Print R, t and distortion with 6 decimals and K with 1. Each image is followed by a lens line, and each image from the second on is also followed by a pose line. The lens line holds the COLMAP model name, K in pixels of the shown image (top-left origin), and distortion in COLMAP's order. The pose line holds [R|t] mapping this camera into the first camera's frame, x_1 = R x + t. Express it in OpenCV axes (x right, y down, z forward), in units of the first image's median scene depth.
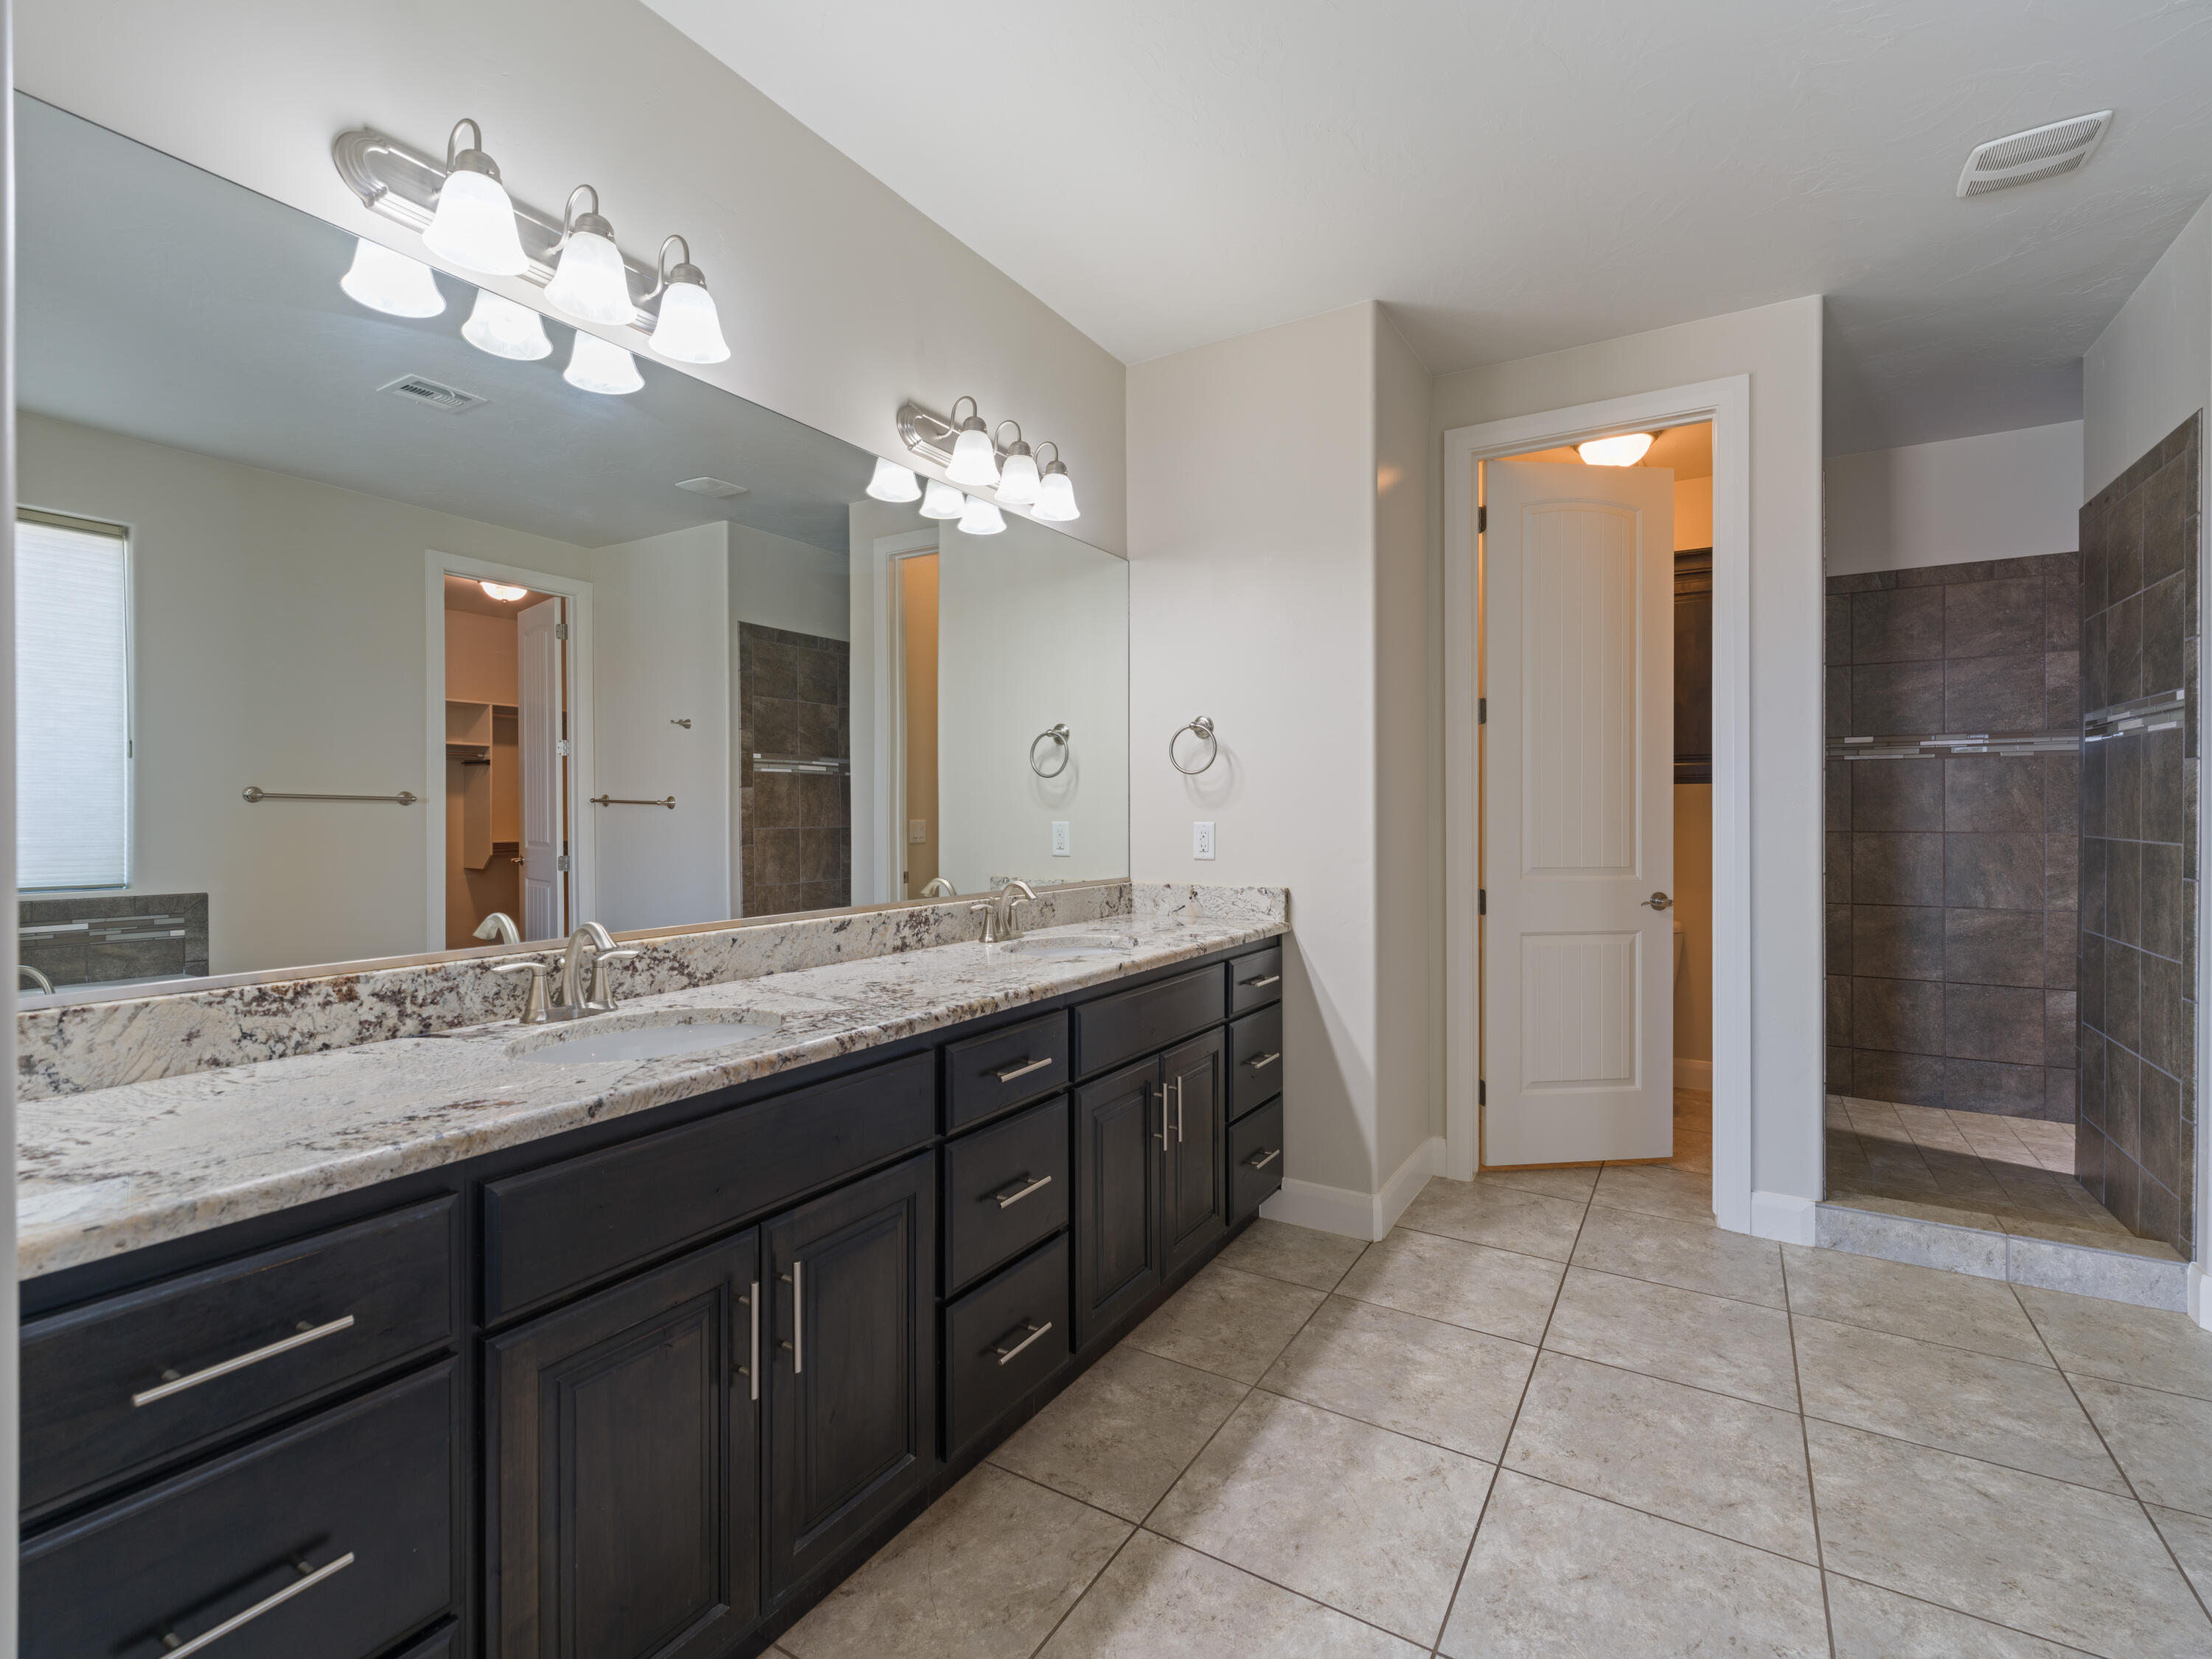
lens RADIAL K [[1007.4, 0, 1115.5], [0, 1007.4, 797.7], [0, 0, 1]] dist [0.002202, -0.000407]
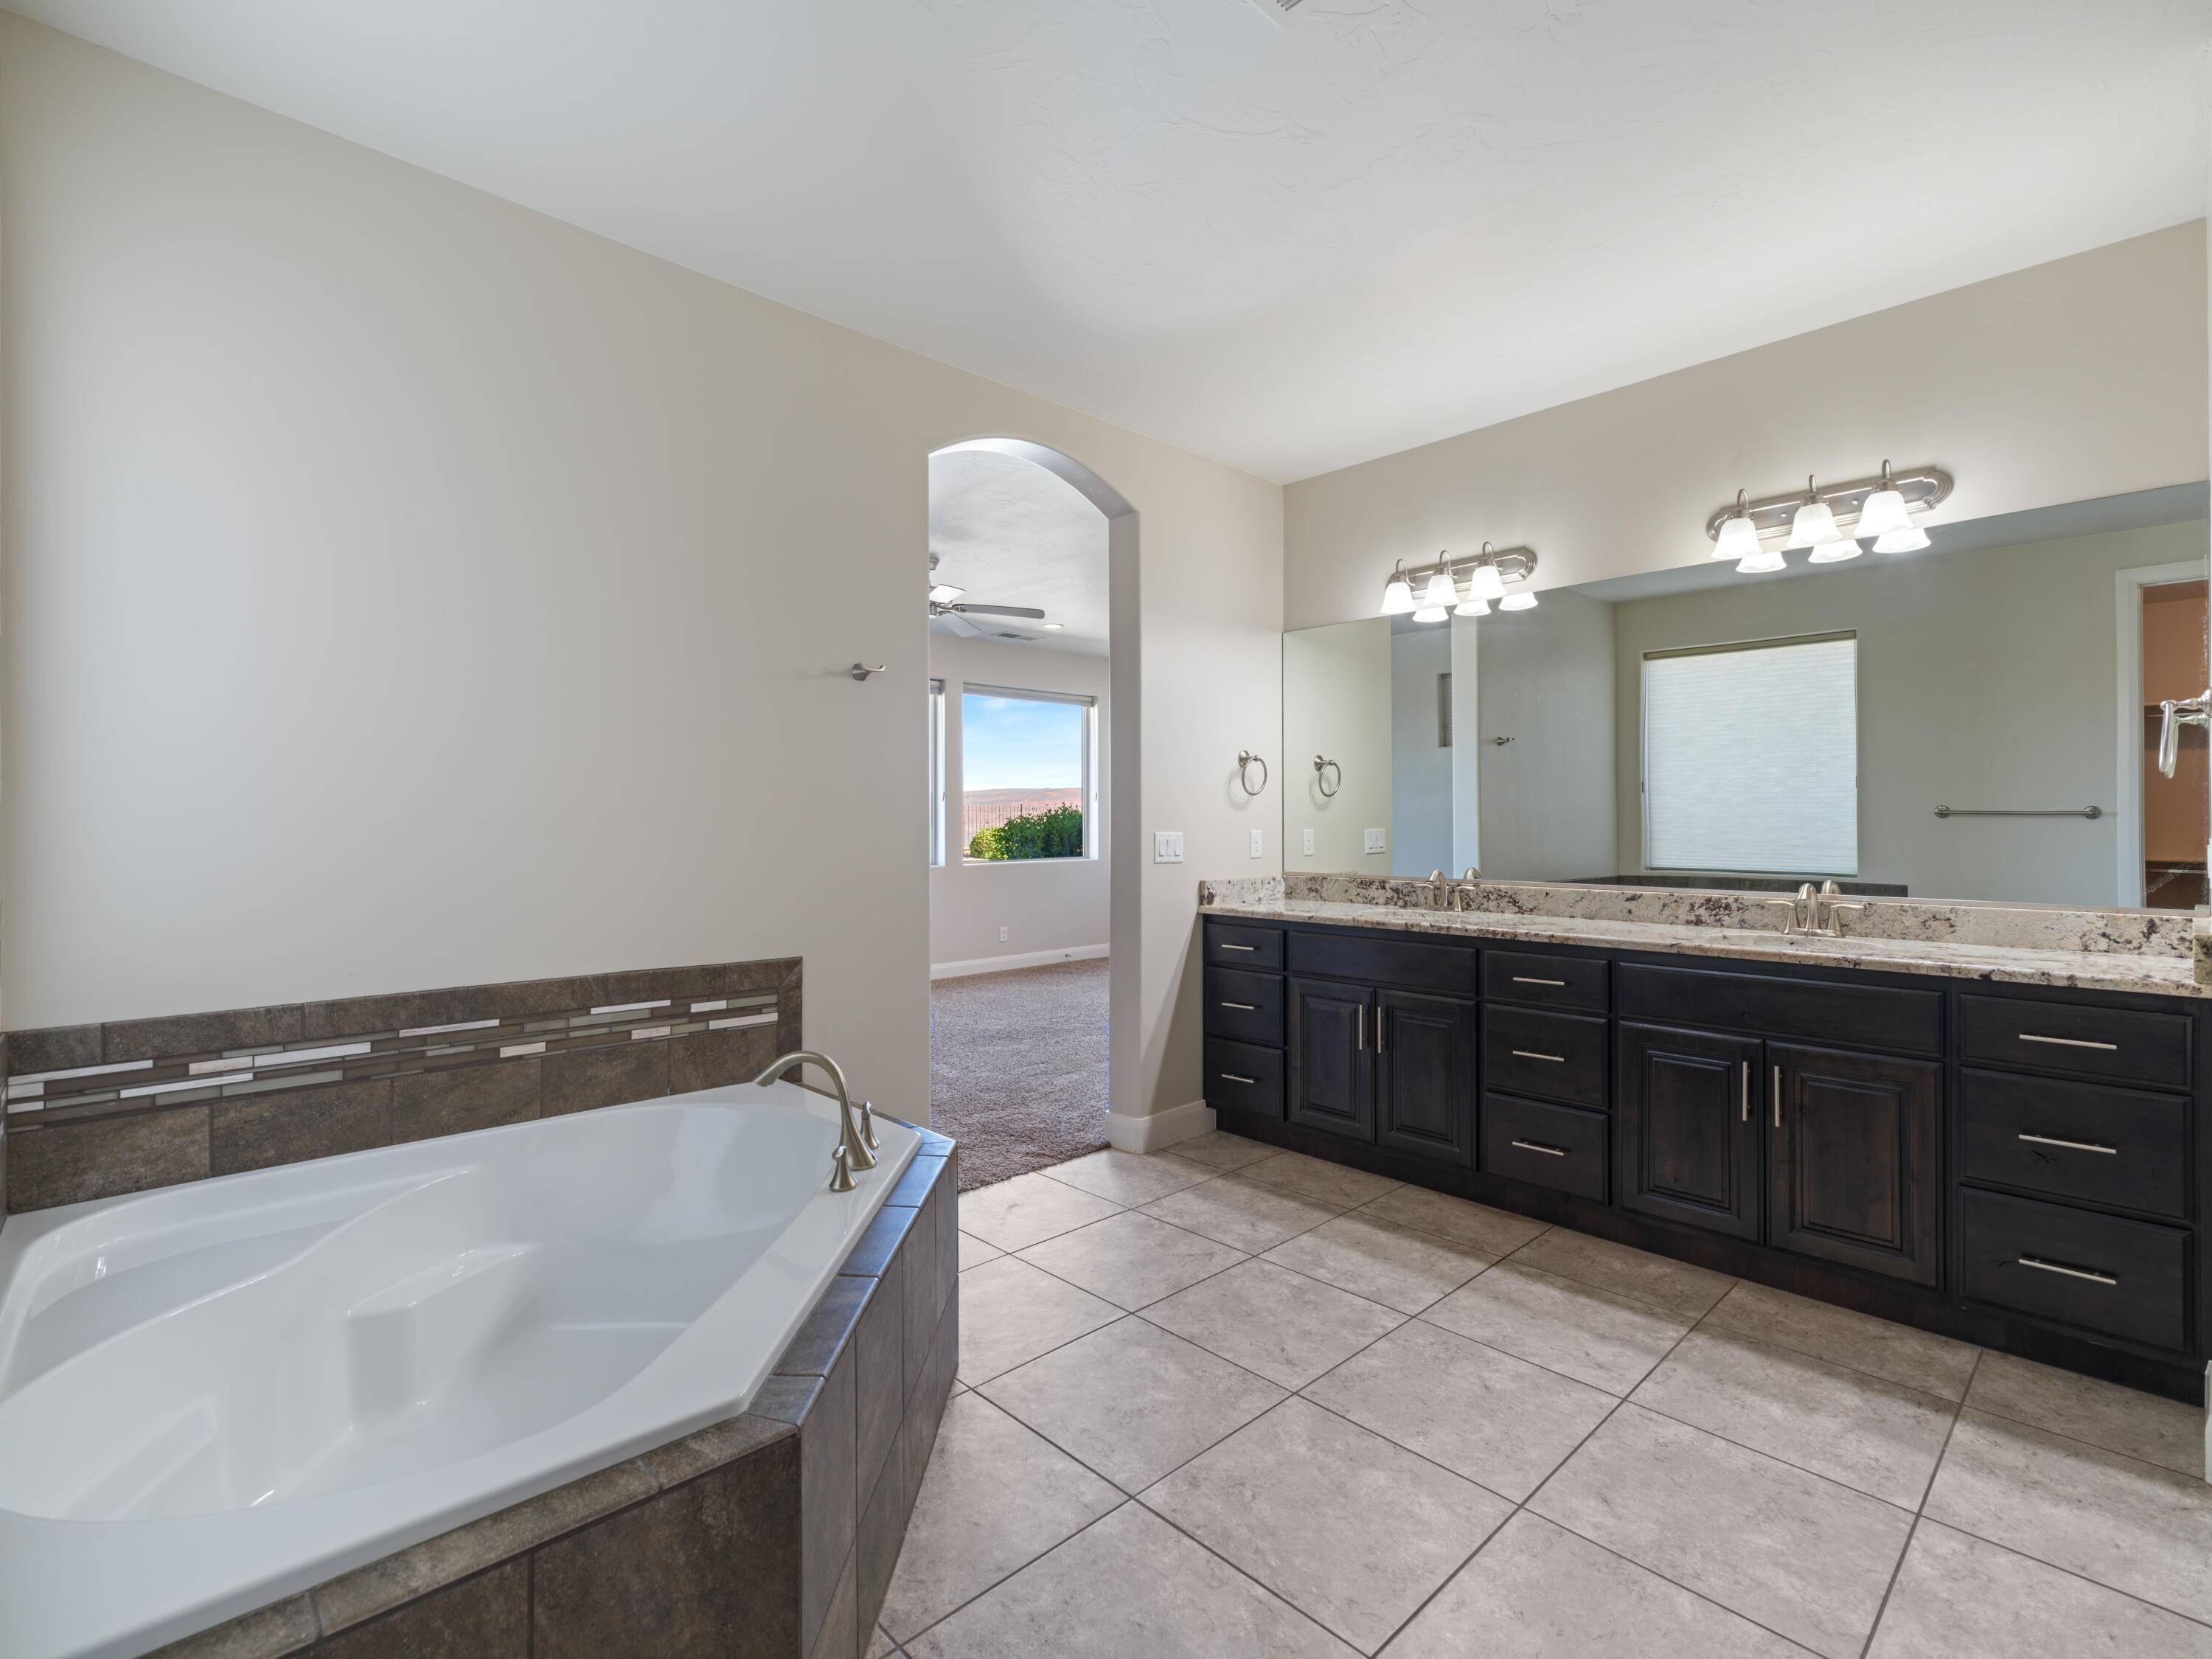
lens RADIAL K [[1007.4, 0, 1106.6], [0, 1007.4, 830.2], [0, 0, 1]] dist [0.002202, -0.000407]
pose [[-0.259979, 0.003328, -0.965609, 1.477491], [0.010370, 0.999946, 0.000655, 0.019032], [0.965559, -0.009843, -0.259999, 0.677711]]
